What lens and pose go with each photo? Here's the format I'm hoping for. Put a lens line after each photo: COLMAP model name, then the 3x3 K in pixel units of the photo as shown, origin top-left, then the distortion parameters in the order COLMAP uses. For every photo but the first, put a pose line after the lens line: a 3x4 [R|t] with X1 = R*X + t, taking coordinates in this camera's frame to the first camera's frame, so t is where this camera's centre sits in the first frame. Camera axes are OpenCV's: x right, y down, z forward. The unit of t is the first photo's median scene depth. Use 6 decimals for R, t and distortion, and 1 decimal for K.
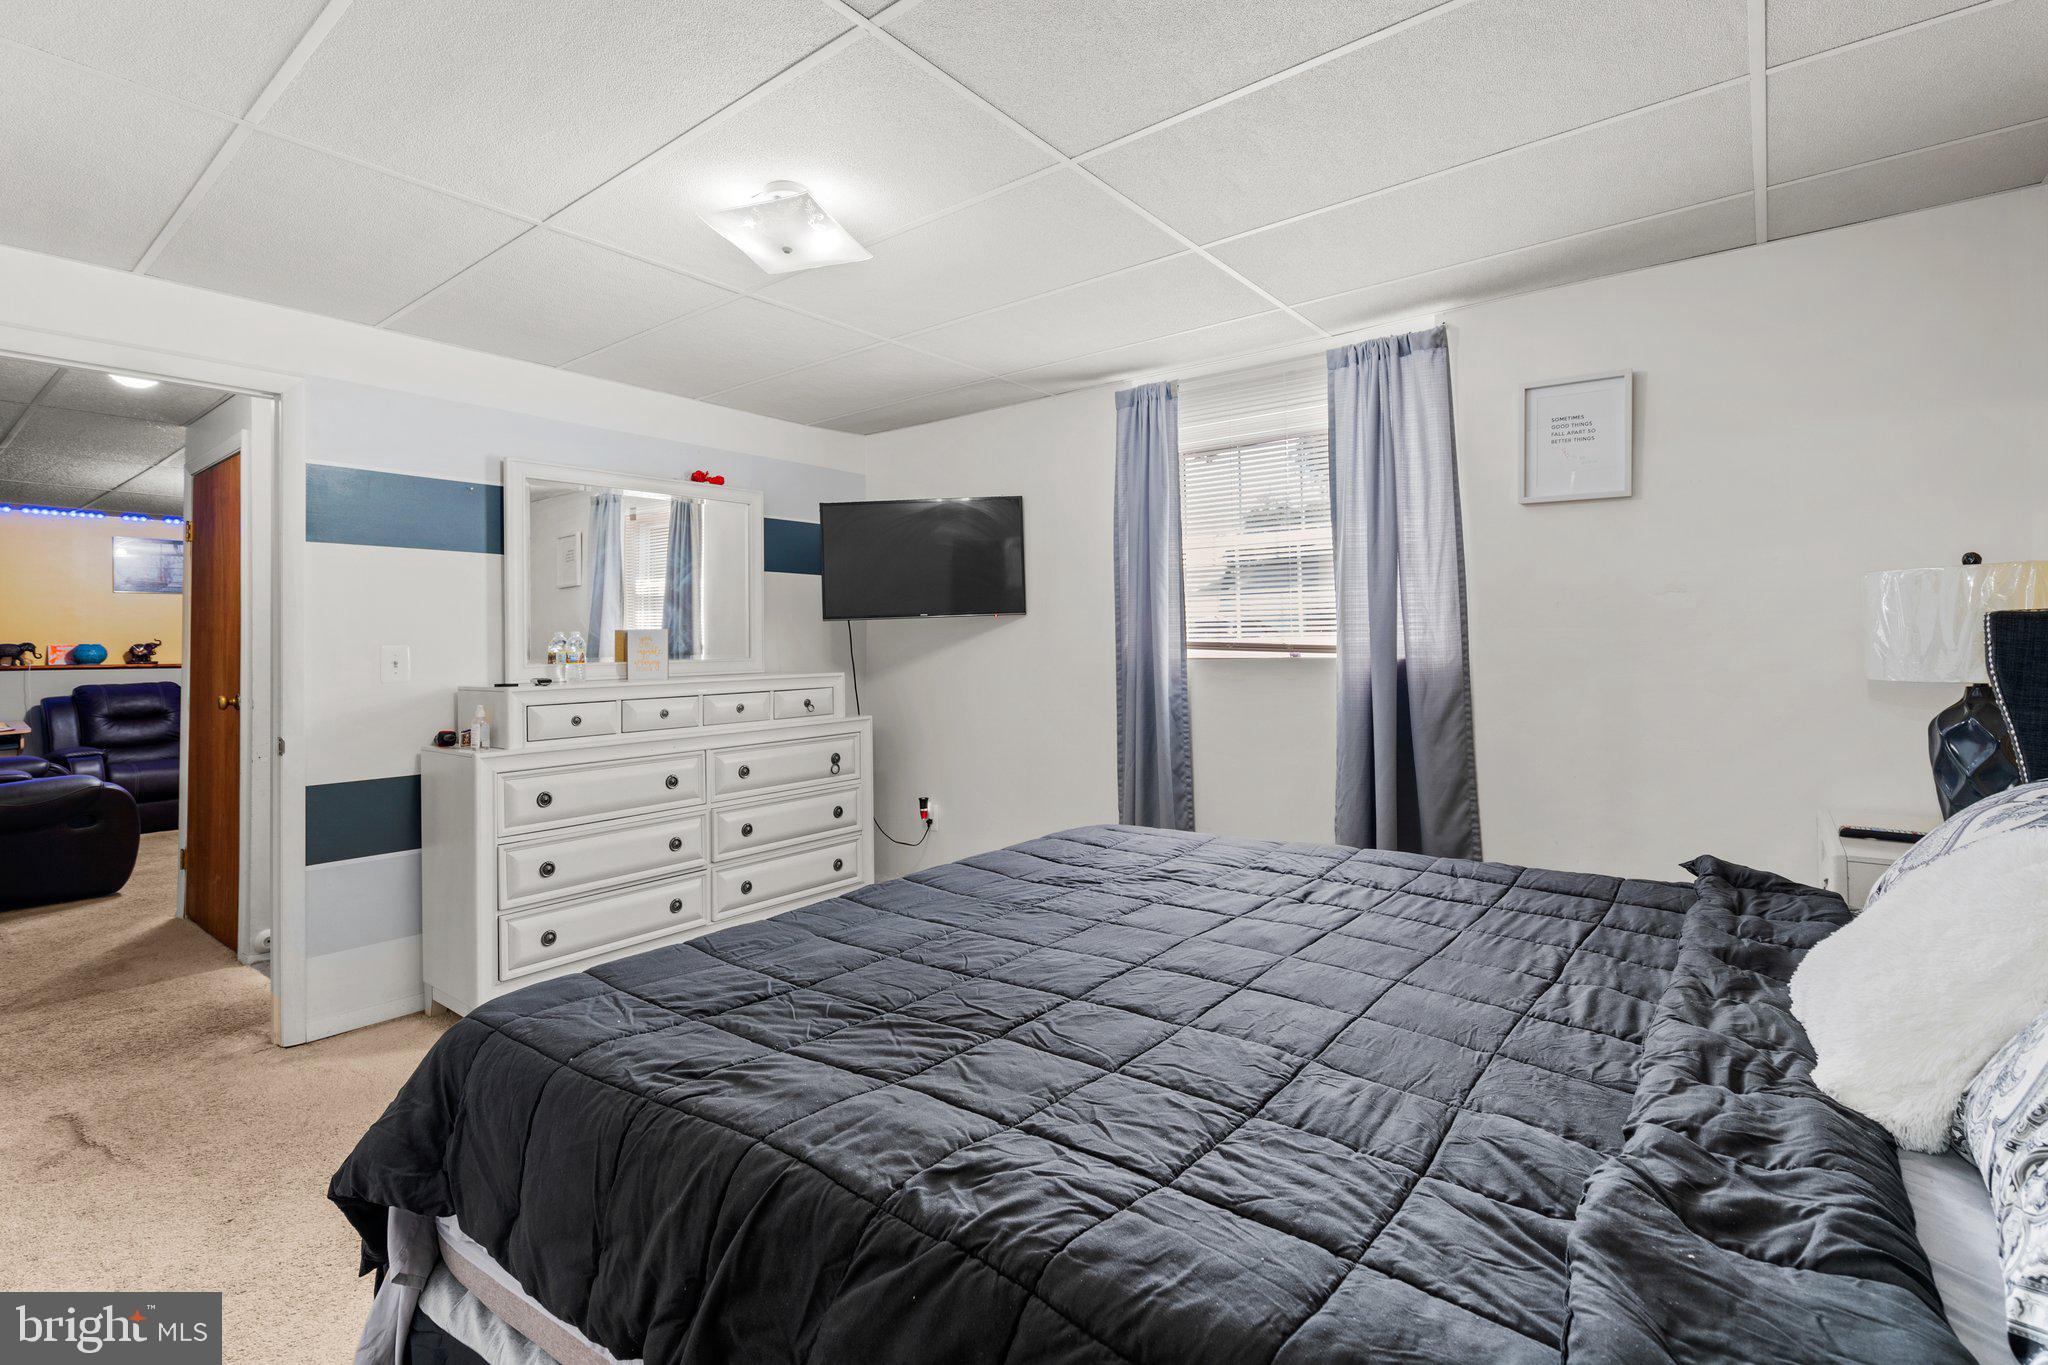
lens RADIAL K [[936.9, 0, 1040.6], [0, 936.9, 646.6], [0, 0, 1]] dist [-0.003520, 0.001969]
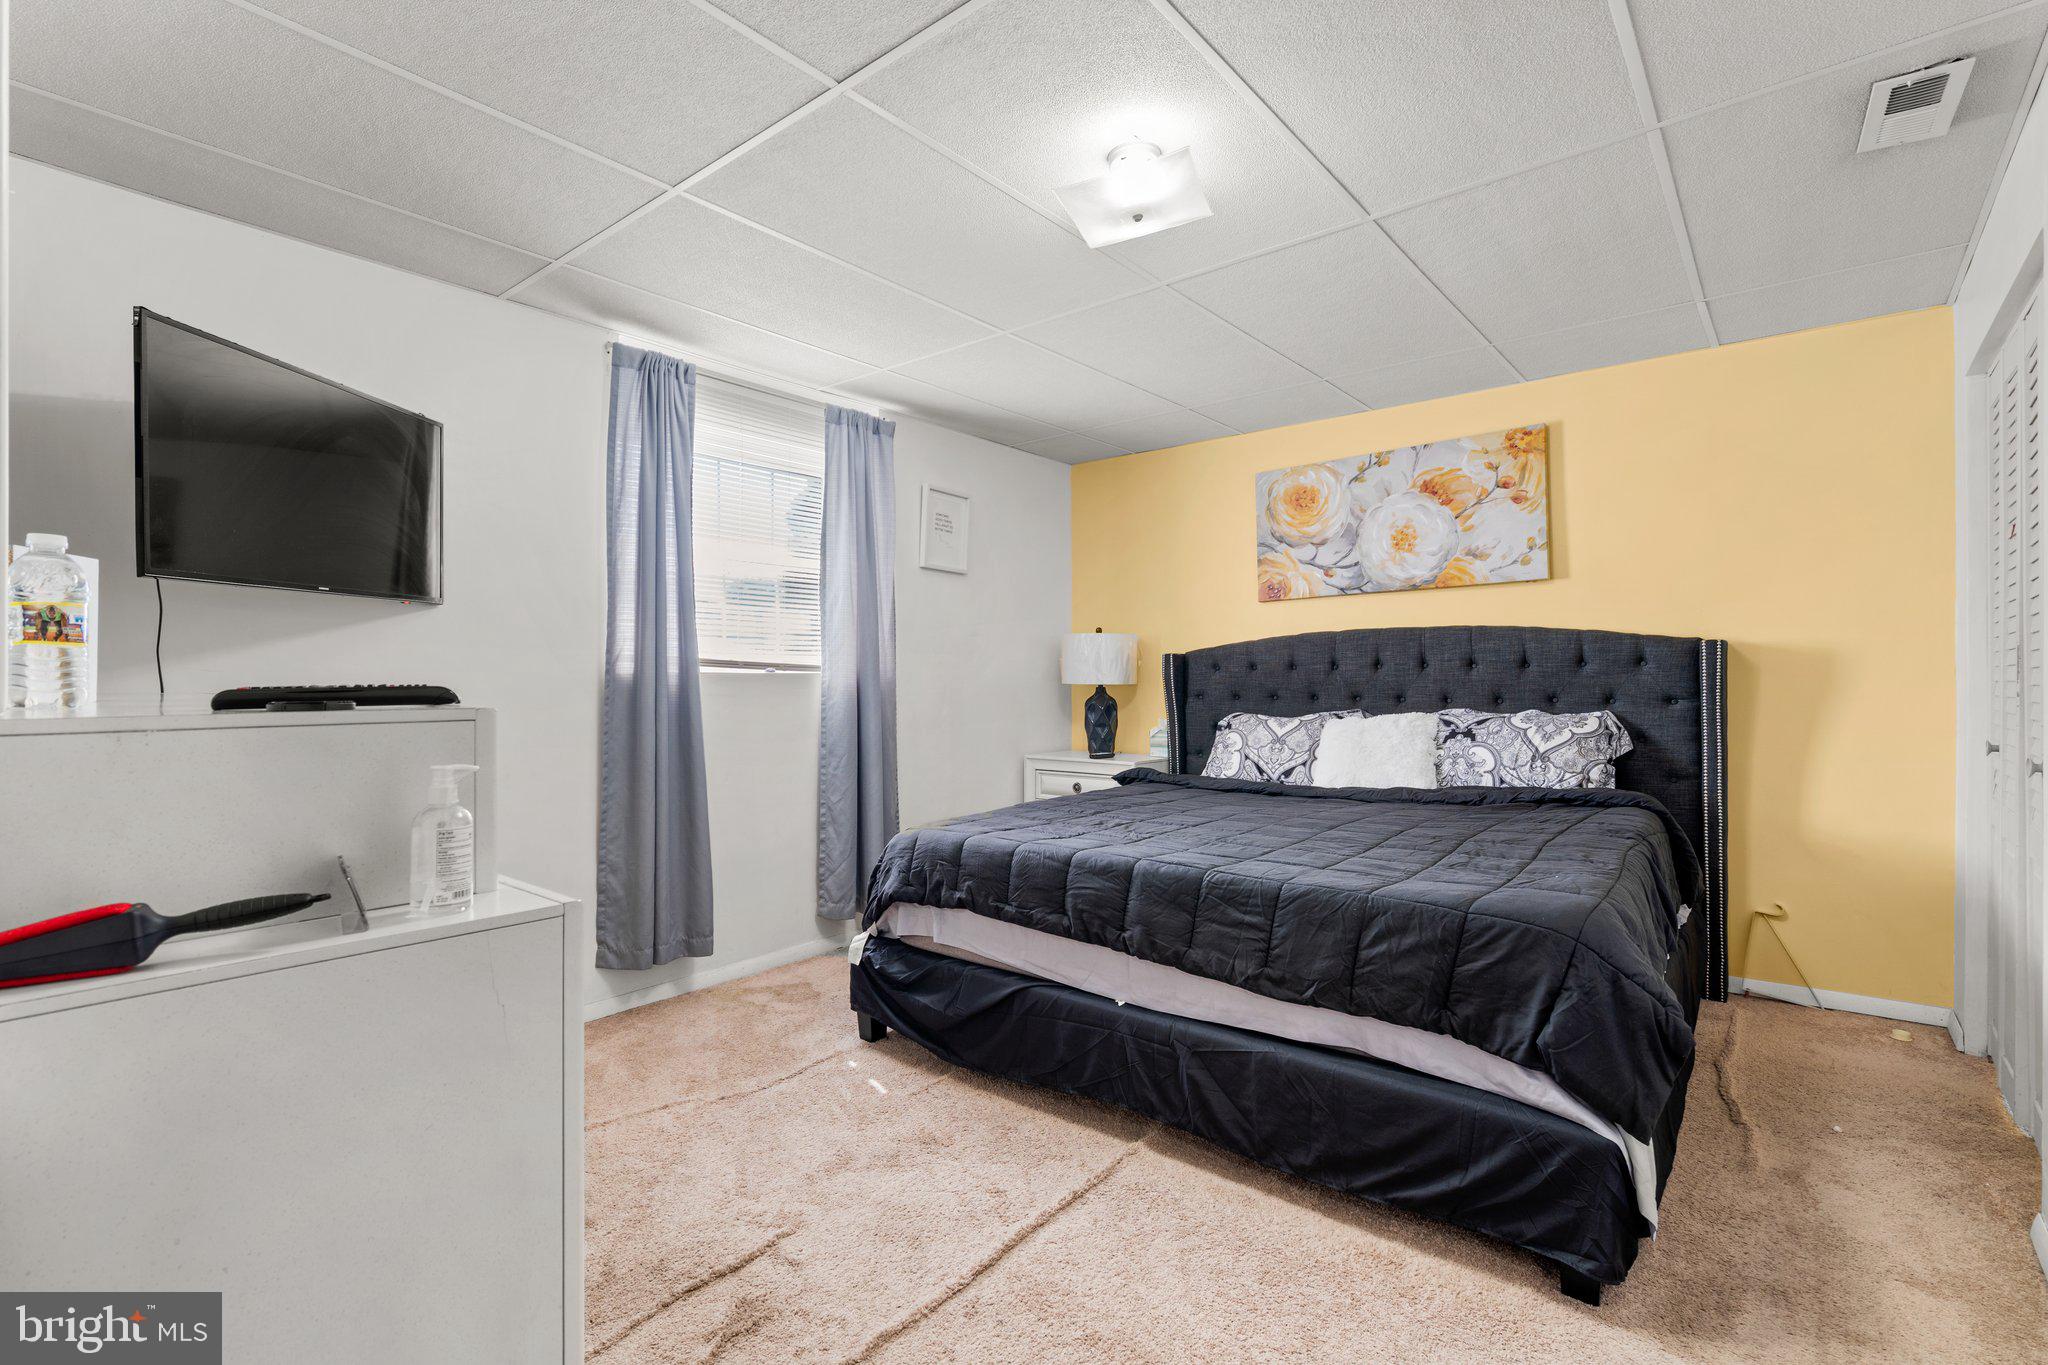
lens RADIAL K [[936.9, 0, 1024.7], [0, 936.9, 687.8], [0, 0, 1]] dist [-0.003520, 0.001969]
pose [[0.034848, -0.010244, 0.999340, -0.859169], [-0.010231, 0.999891, 0.010606, 0.014577], [-0.999340, -0.010594, 0.034740, 0.742685]]
